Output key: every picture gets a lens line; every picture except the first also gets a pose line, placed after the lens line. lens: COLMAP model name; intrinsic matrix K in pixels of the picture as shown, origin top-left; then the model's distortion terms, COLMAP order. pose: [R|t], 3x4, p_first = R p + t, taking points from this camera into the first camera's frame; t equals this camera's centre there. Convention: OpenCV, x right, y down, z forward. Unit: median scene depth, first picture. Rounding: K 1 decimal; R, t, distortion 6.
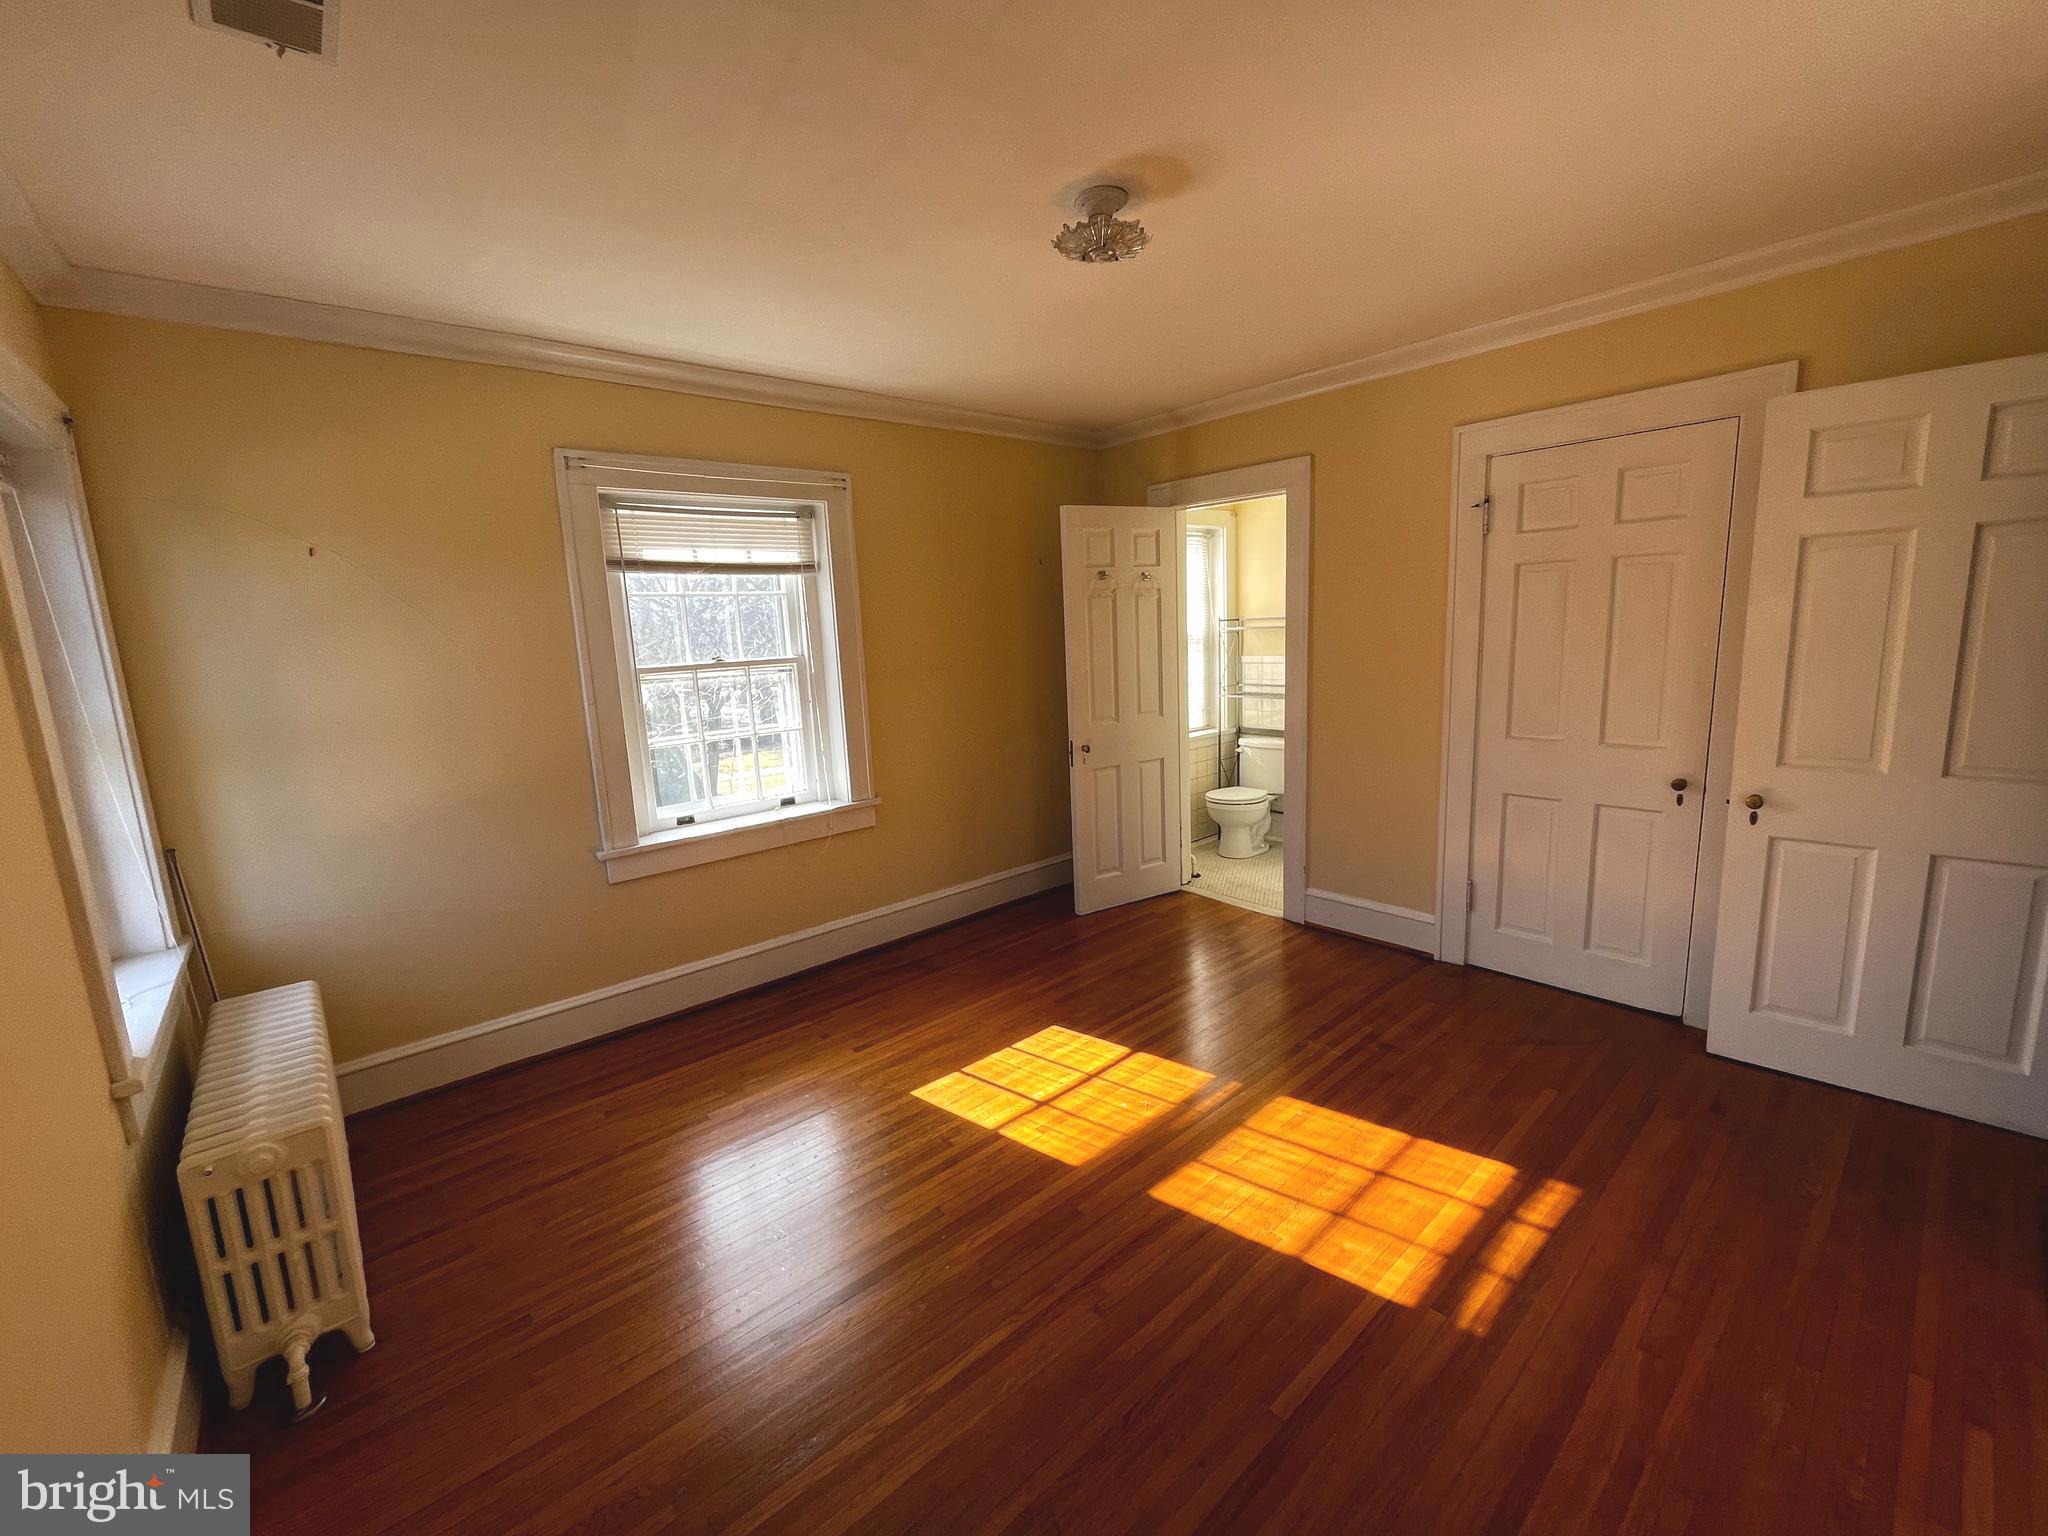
lens RADIAL K [[834.8, 0, 987.0], [0, 834.8, 768.3], [0, 0, 1]] dist [0.000998, -0.000542]
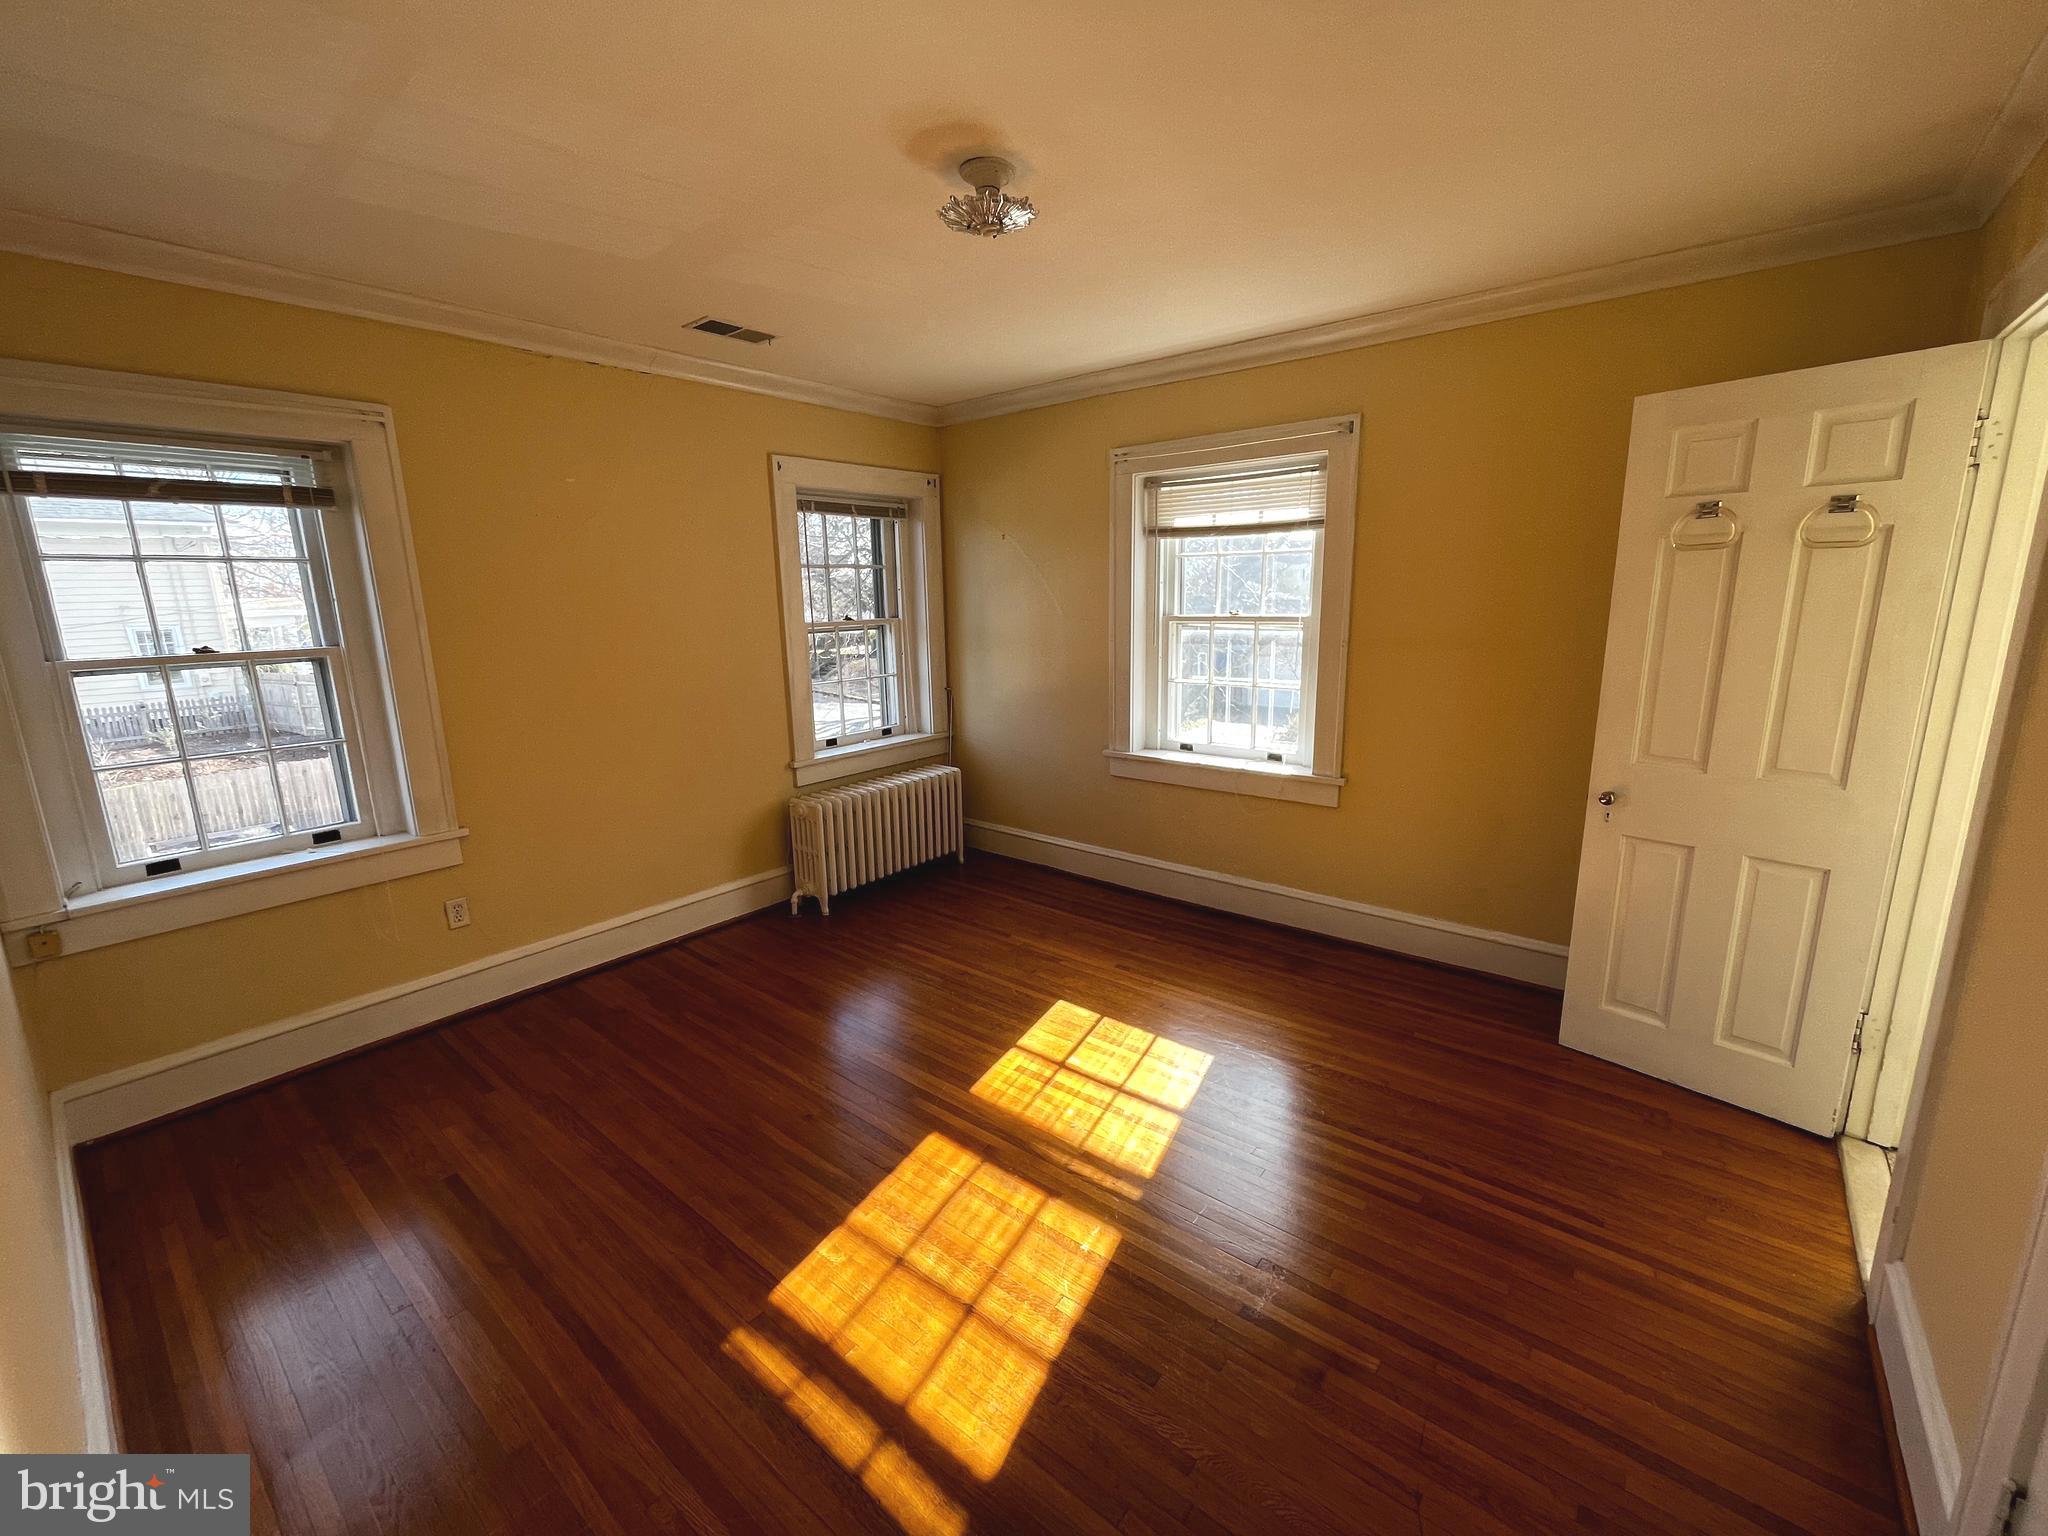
lens RADIAL K [[834.8, 0, 1057.8], [0, 834.8, 764.2], [0, 0, 1]] dist [0.000998, -0.000542]
pose [[0.202073, 0.241794, -0.949053, 0.947824], [-0.156801, 0.964531, 0.212351, -0.177008], [0.966737, 0.105902, 0.232819, 0.703933]]
